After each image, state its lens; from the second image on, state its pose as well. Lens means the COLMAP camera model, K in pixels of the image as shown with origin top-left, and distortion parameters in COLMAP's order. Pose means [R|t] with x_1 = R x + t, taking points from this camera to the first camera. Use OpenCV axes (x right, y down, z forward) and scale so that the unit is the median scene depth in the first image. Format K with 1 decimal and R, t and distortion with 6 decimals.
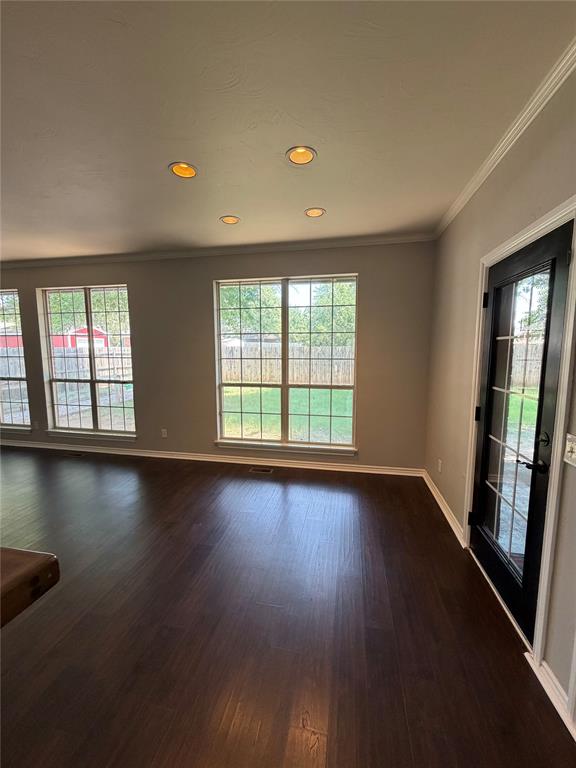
lens RADIAL K [[306.6, 0, 287.3], [0, 306.6, 383.6], [0, 0, 1]] dist [0.000203, -0.000064]
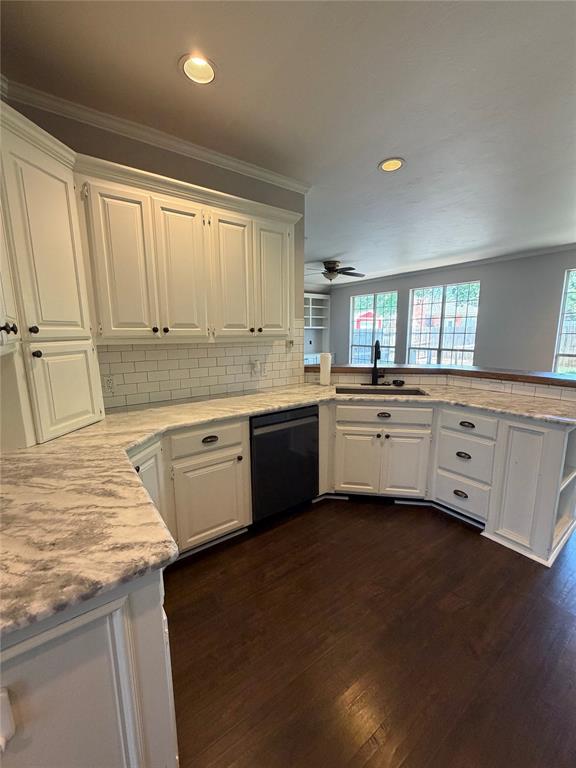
lens RADIAL K [[306.6, 0, 288.4], [0, 306.6, 382.7], [0, 0, 1]] dist [0.000203, -0.000064]
pose [[0.731772, 0.106749, -0.673138, -0.177431], [-0.068472, 0.994176, 0.083225, 0.091052], [0.678101, -0.014810, 0.734819, -0.675621]]
